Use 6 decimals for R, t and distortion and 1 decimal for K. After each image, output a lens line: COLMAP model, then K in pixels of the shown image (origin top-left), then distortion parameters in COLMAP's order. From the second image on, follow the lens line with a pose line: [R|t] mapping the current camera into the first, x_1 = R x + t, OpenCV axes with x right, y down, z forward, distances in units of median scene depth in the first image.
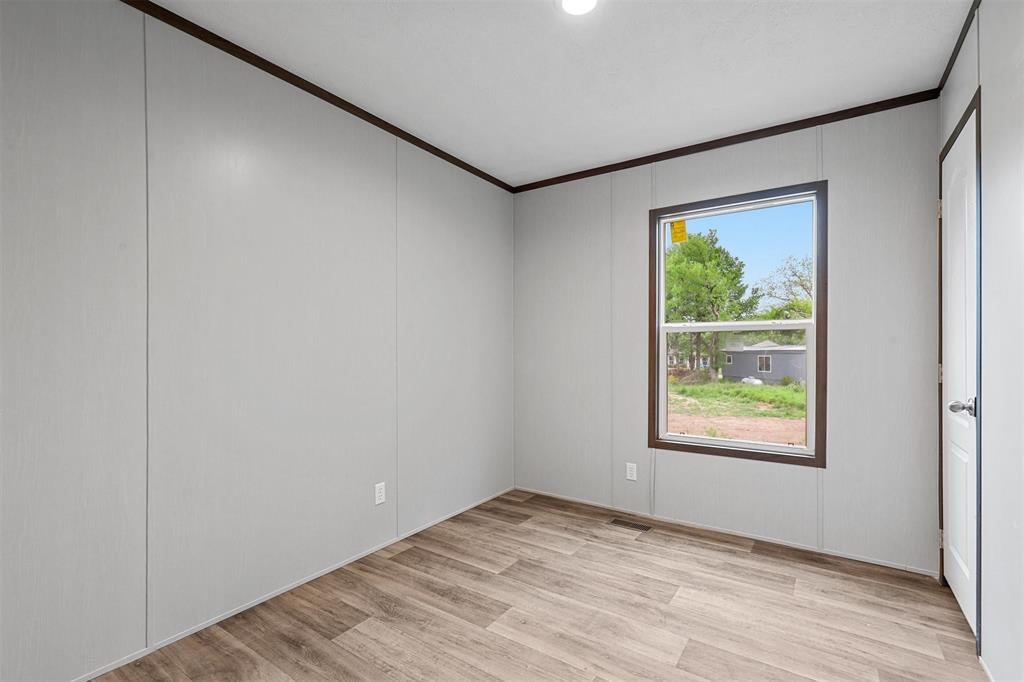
lens RADIAL K [[466.0, 0, 507.2], [0, 466.0, 348.9], [0, 0, 1]] dist [0.001127, 0.001006]
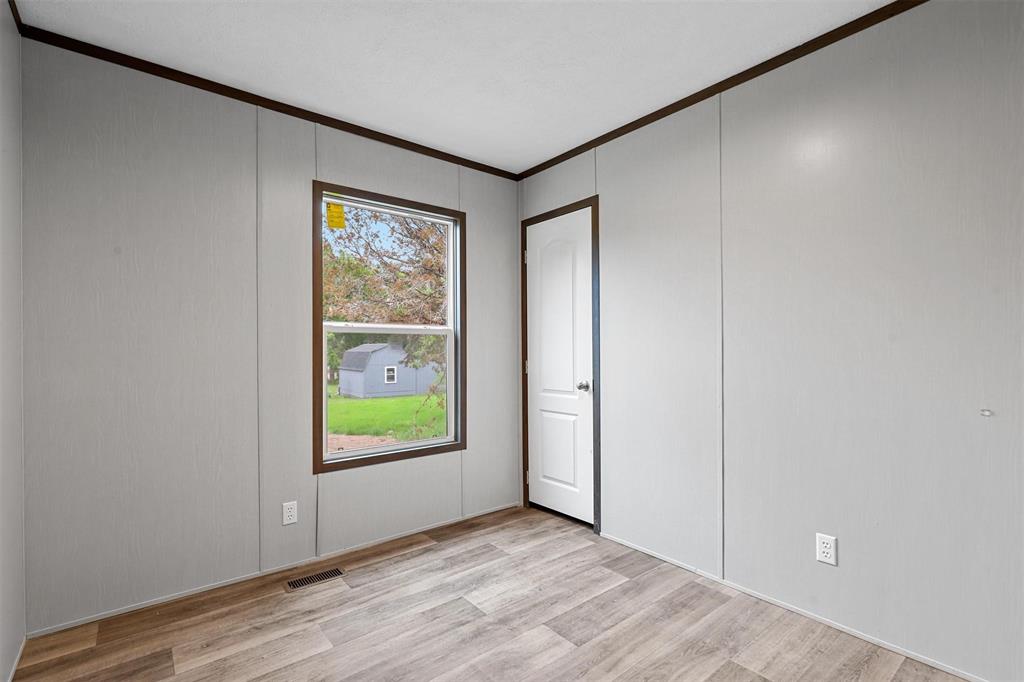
lens RADIAL K [[466.0, 0, 529.9], [0, 466.0, 353.4], [0, 0, 1]] dist [0.001127, 0.001006]
pose [[0.276572, -0.010844, 0.960932, -0.424178], [0.002513, 0.999941, 0.010561, -0.007118], [-0.960990, -0.000506, 0.276583, 0.486091]]
